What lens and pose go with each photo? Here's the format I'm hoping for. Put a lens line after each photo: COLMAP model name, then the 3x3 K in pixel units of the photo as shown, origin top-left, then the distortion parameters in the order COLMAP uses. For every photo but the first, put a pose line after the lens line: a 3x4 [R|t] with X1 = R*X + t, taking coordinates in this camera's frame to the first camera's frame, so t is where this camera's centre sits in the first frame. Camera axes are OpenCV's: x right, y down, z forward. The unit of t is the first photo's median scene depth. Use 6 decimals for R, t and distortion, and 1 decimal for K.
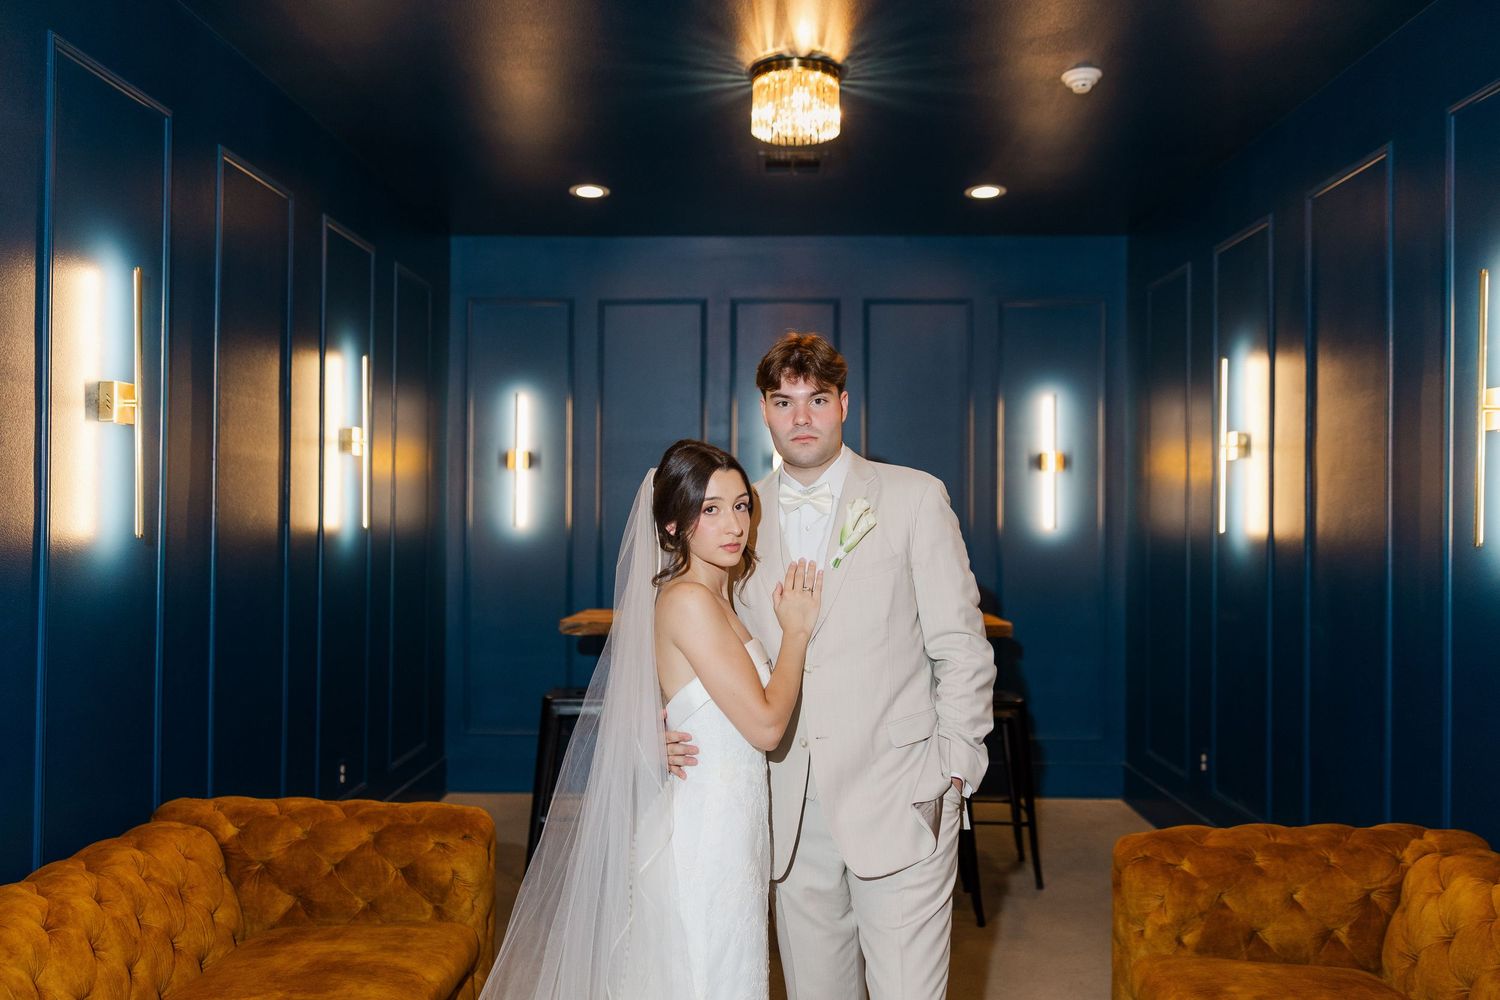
lens RADIAL K [[1272.6, 0, 829.5], [0, 1272.6, 493.0], [0, 0, 1]] dist [0.188350, -0.003303]
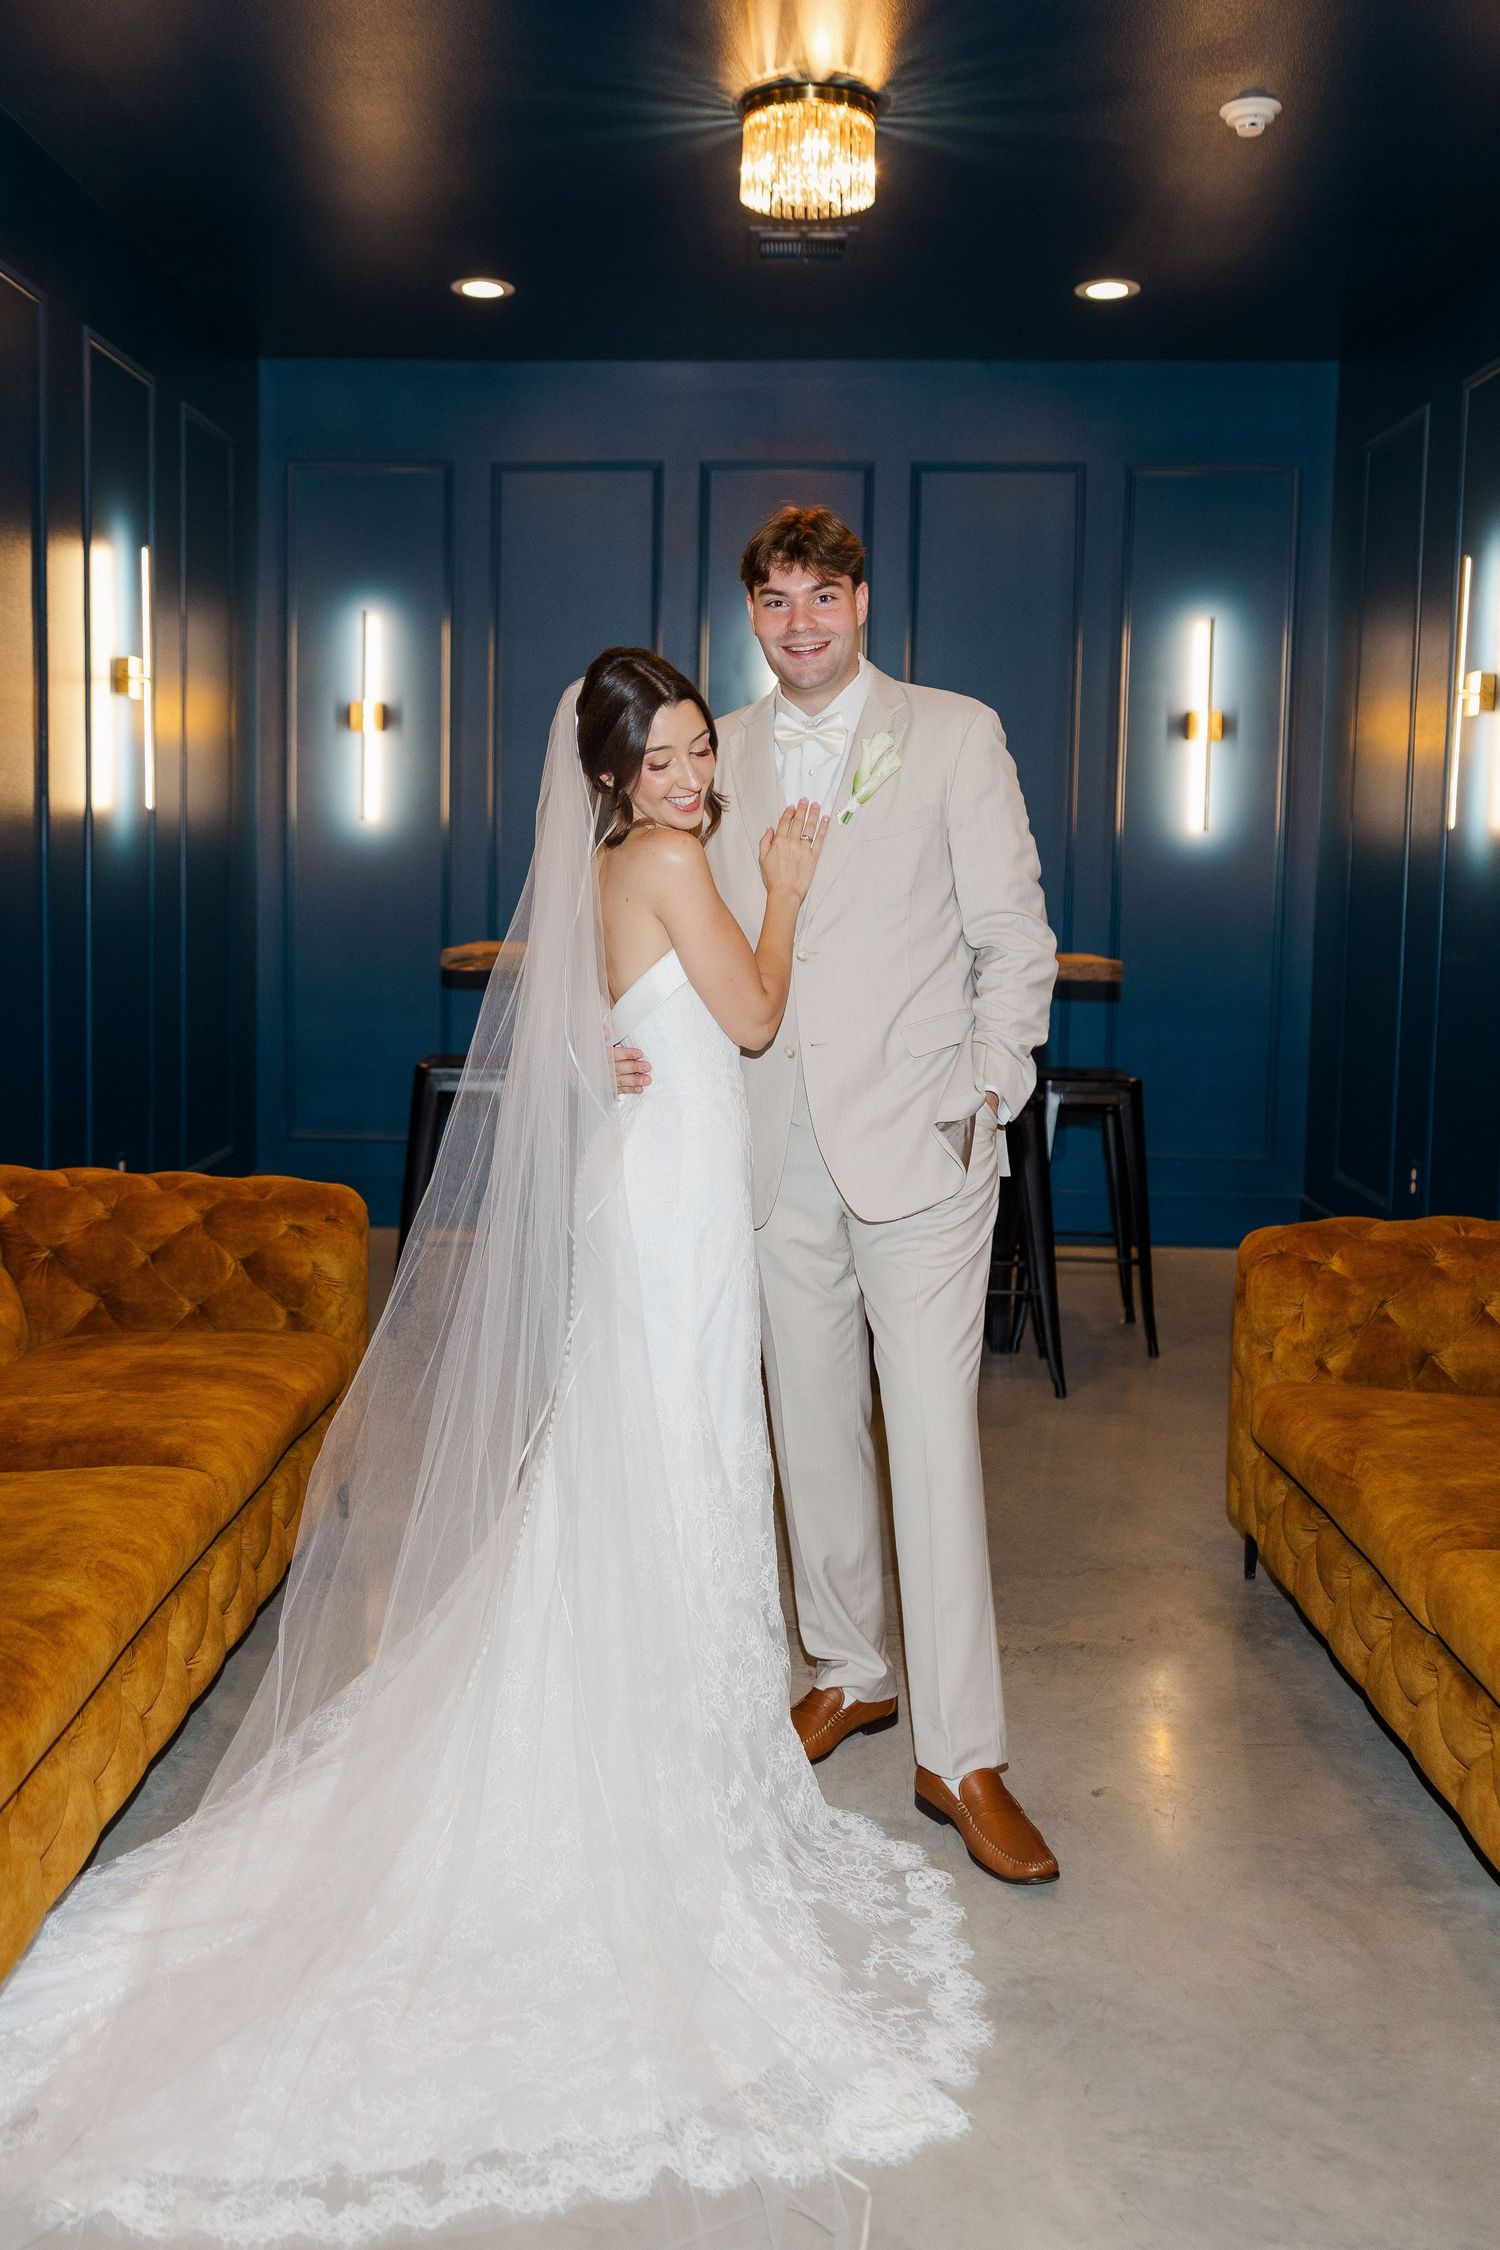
lens RADIAL K [[3607.8, 0, 750.0], [0, 3607.8, 1125.0], [0, 0, 1]] dist [0.392064, -0.043159]
pose [[0.998726, 0.015140, -0.048142, 0.042028], [-0.014354, 0.999759, 0.016636, 0.157417], [0.048382, -0.015924, 0.998702, -0.875015]]
